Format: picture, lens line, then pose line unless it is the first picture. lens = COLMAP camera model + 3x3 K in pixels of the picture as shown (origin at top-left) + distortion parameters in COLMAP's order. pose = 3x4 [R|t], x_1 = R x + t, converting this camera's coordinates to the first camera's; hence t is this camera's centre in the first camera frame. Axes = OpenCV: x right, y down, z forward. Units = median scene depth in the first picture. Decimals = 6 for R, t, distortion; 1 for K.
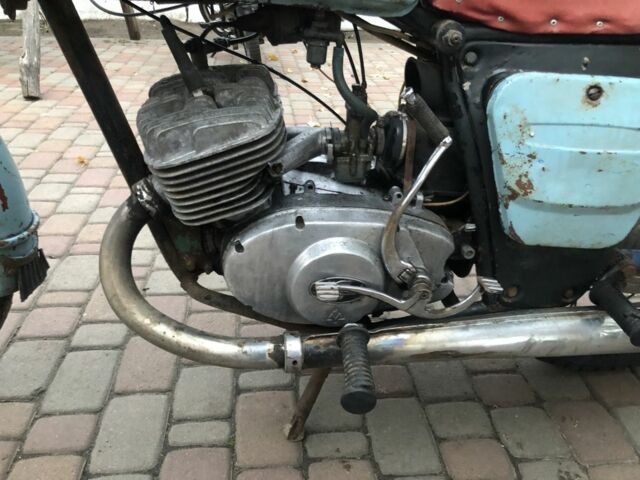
lens RADIAL K [[587.1, 0, 320.0], [0, 587.1, 240.0], [0, 0, 1]] dist [0.054590, -0.119373]
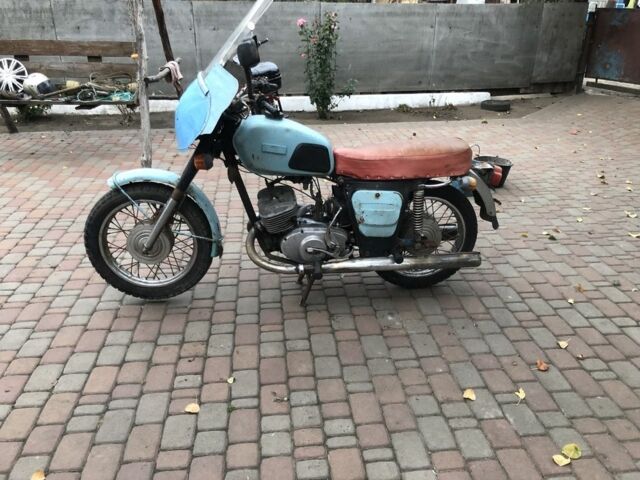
lens RADIAL K [[587.1, 0, 320.0], [0, 587.1, 240.0], [0, 0, 1]] dist [0.054590, -0.119373]
pose [[0.999565, -0.026911, -0.012052, 0.110676], [0.025936, 0.996861, -0.074807, 0.279021], [0.014027, 0.074462, 0.997125, -2.457036]]
